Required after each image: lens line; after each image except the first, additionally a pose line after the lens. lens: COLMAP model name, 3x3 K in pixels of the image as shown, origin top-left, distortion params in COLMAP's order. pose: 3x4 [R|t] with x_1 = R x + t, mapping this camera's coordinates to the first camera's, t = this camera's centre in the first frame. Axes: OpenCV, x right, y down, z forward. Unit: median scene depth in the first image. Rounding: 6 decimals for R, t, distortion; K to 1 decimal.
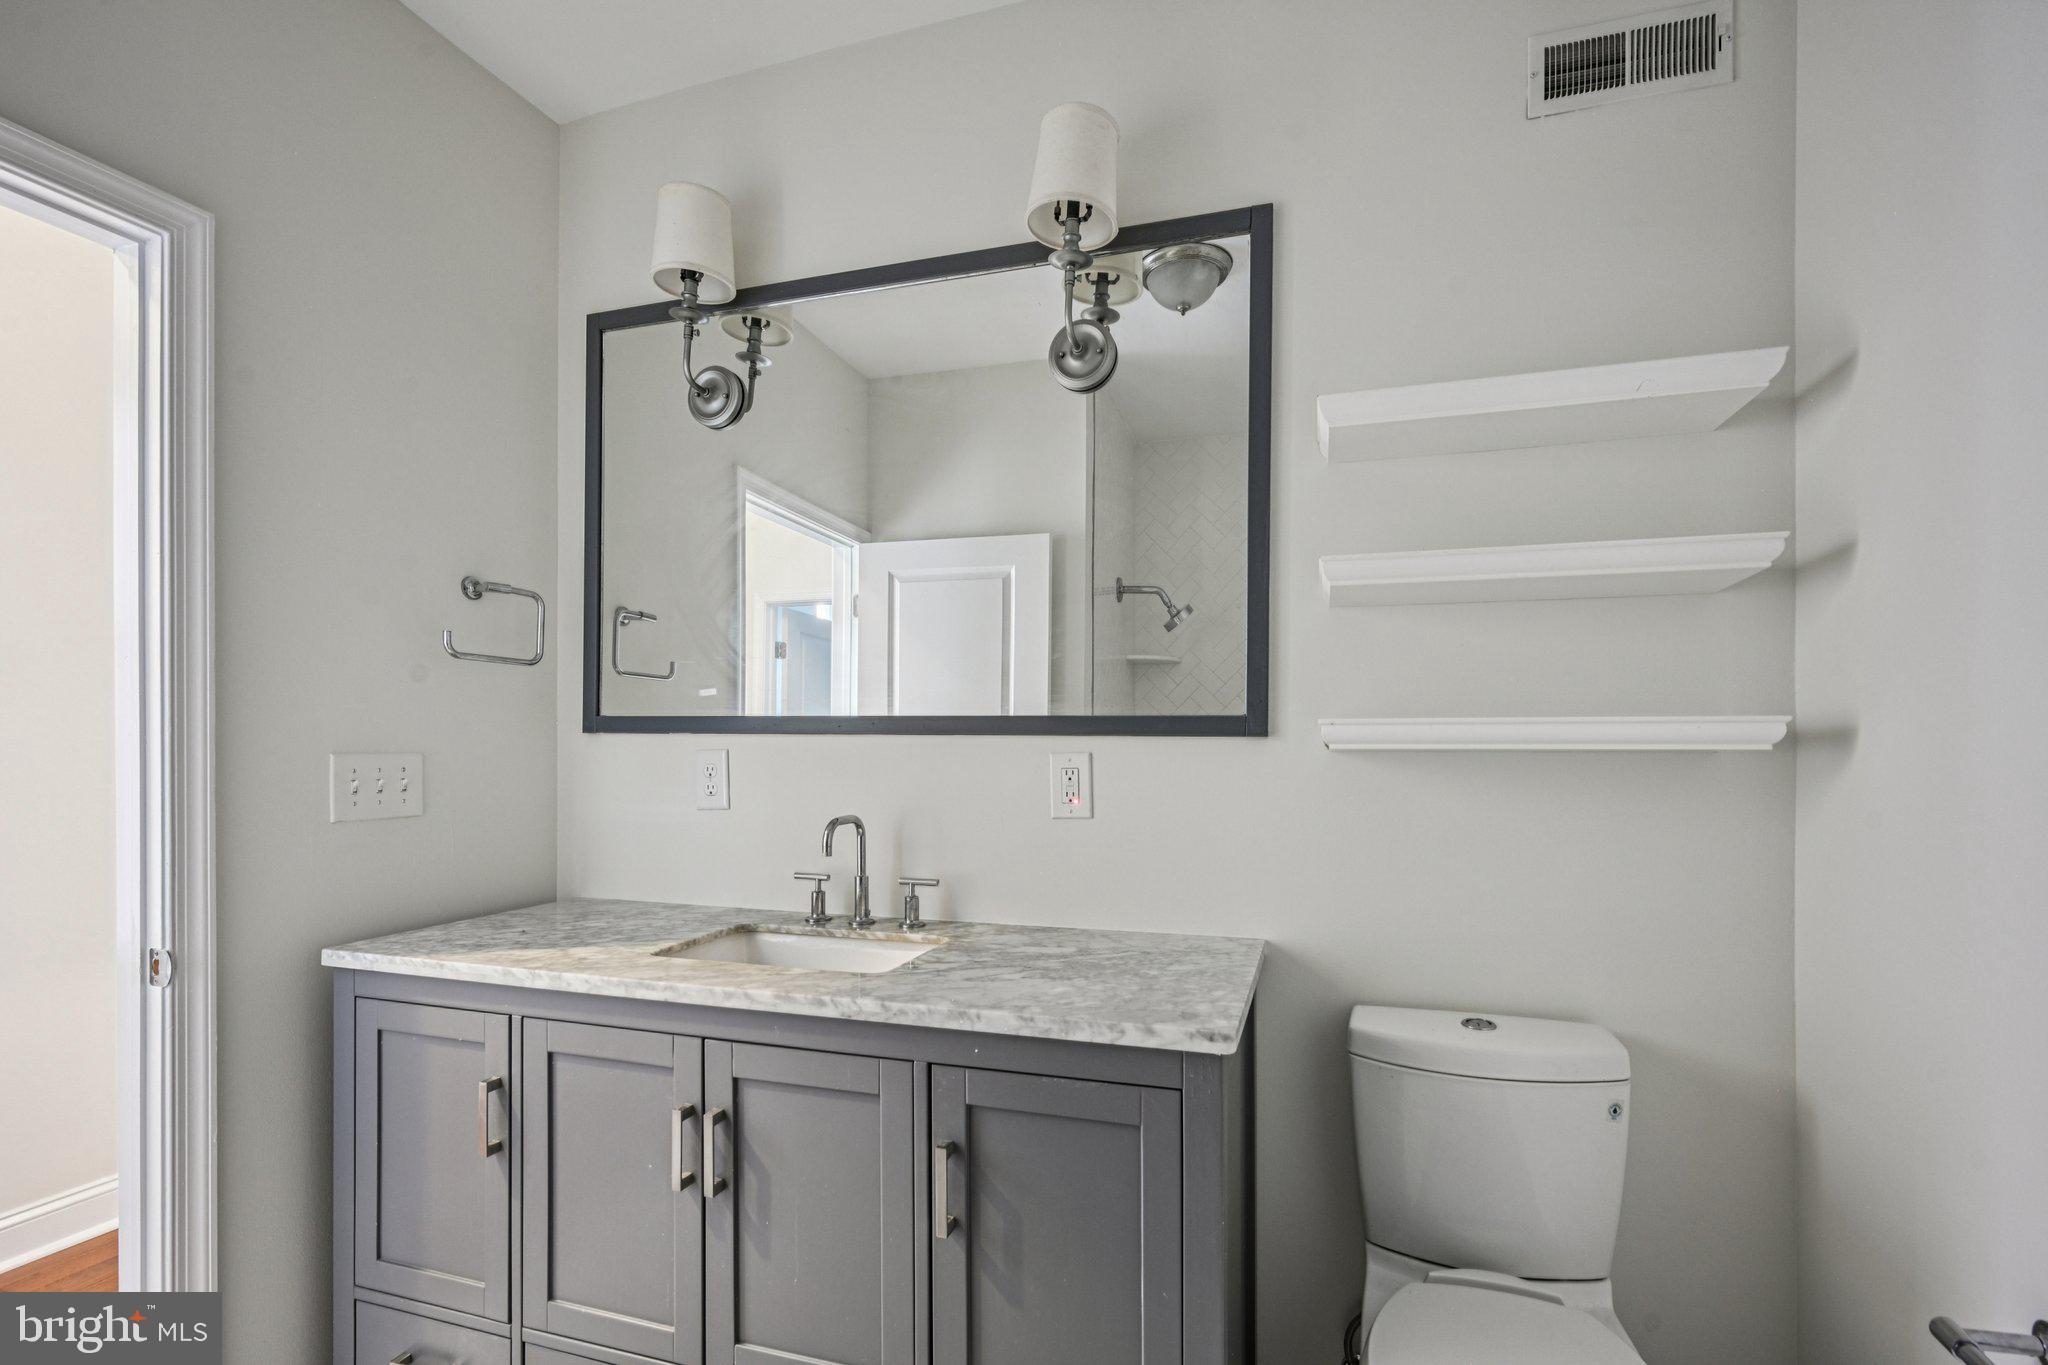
lens RADIAL K [[907.0, 0, 1041.0], [0, 907.0, 735.2], [0, 0, 1]] dist [-0.002337, 0.000272]
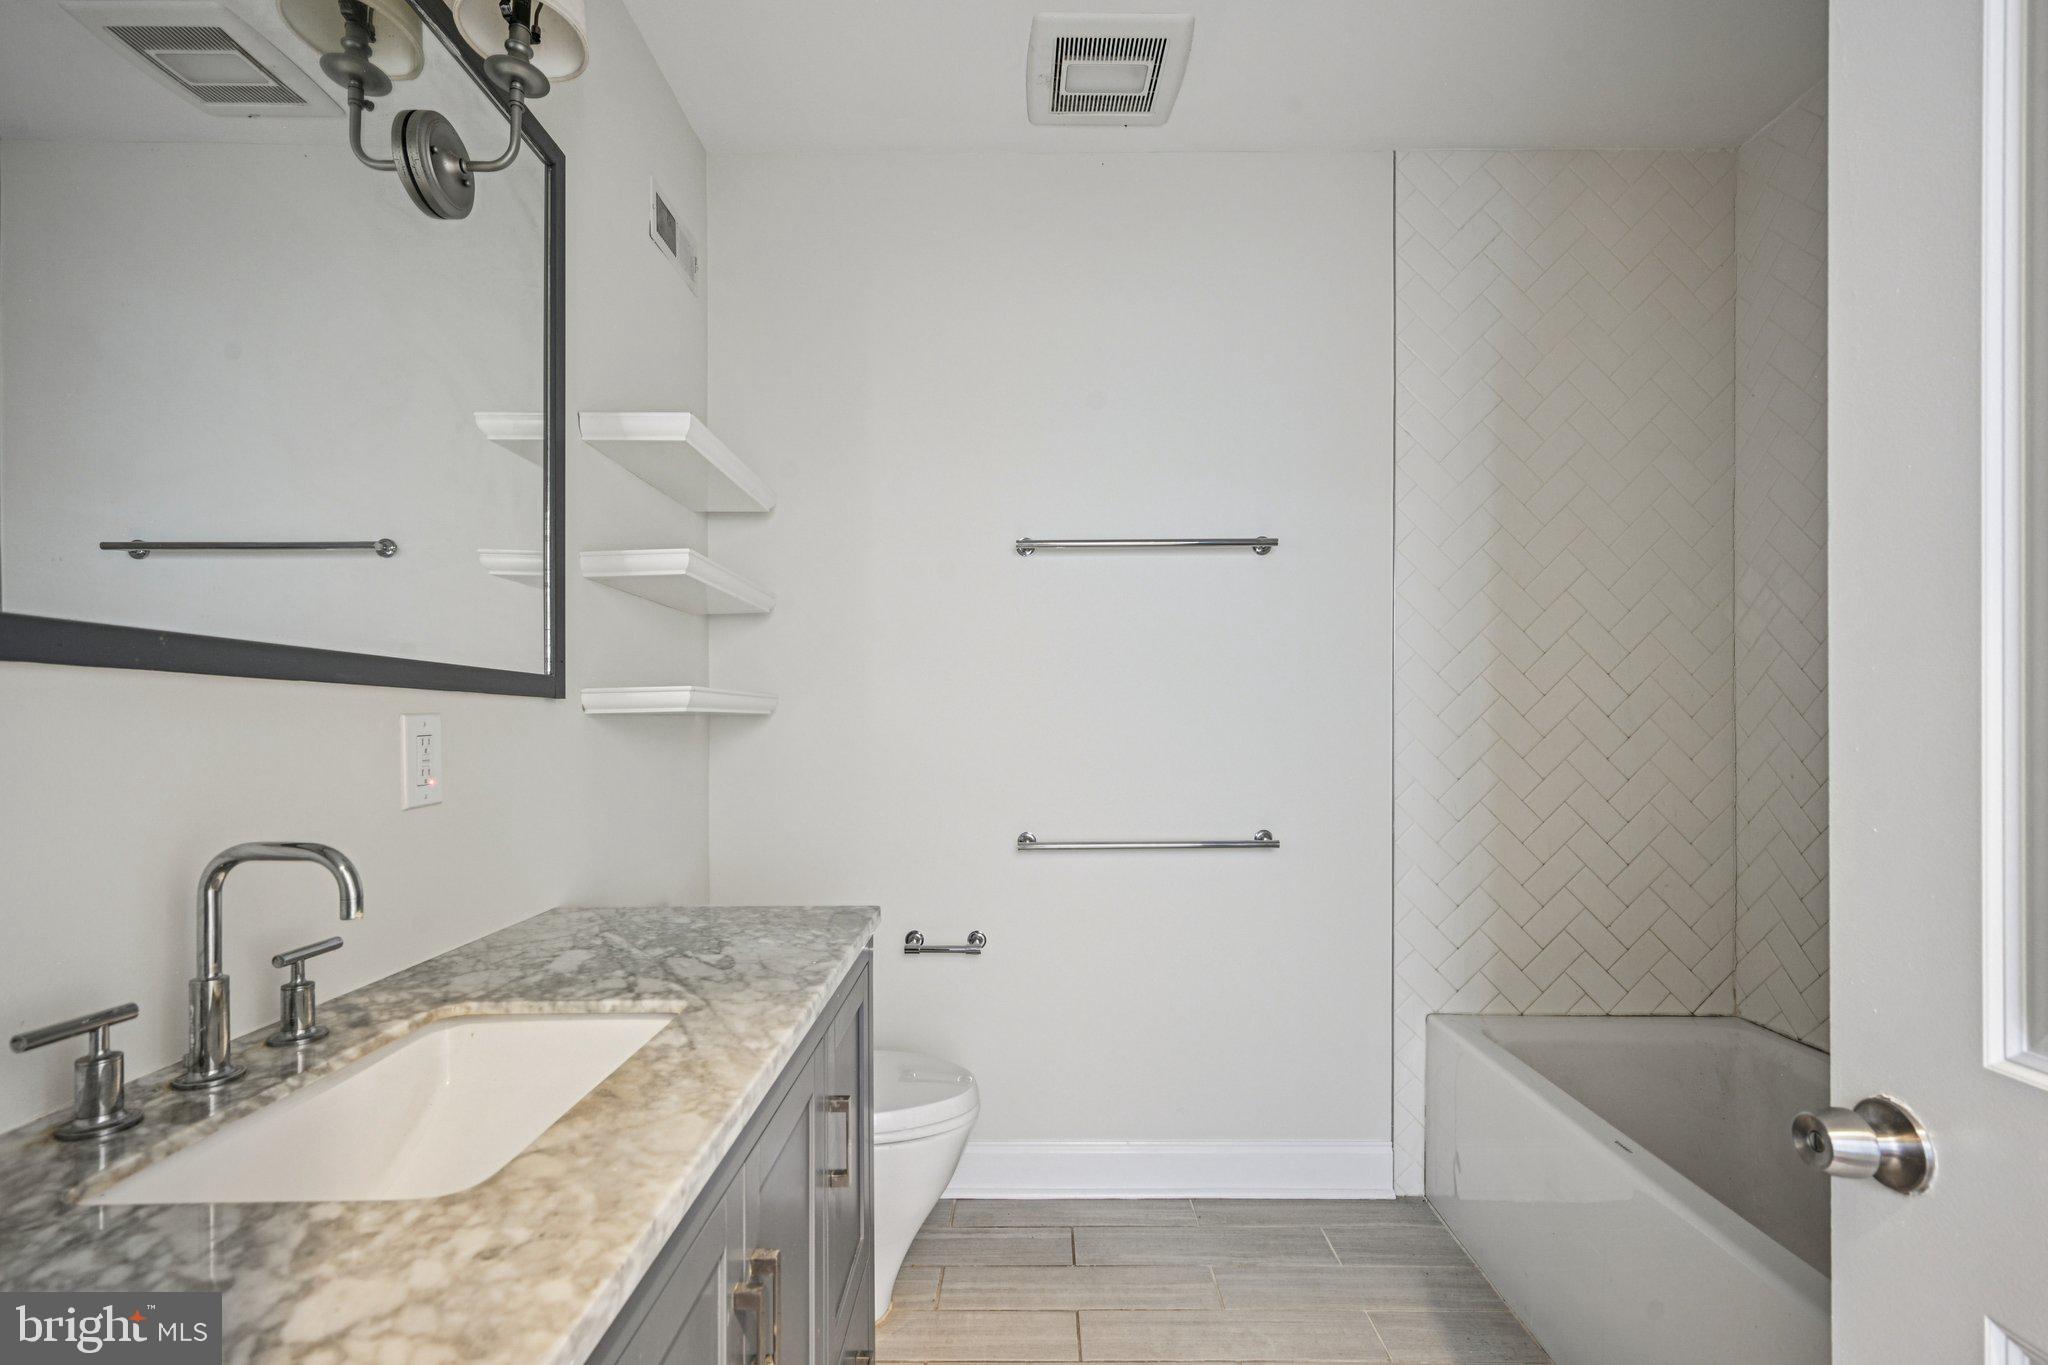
lens RADIAL K [[907.0, 0, 1041.0], [0, 907.0, 735.2], [0, 0, 1]] dist [-0.002337, 0.000272]
pose [[-0.312870, -0.010569, 0.949737, -0.875107], [-0.009688, 0.999922, 0.007936, 0.029051], [-0.949746, -0.006718, -0.312948, 0.854988]]
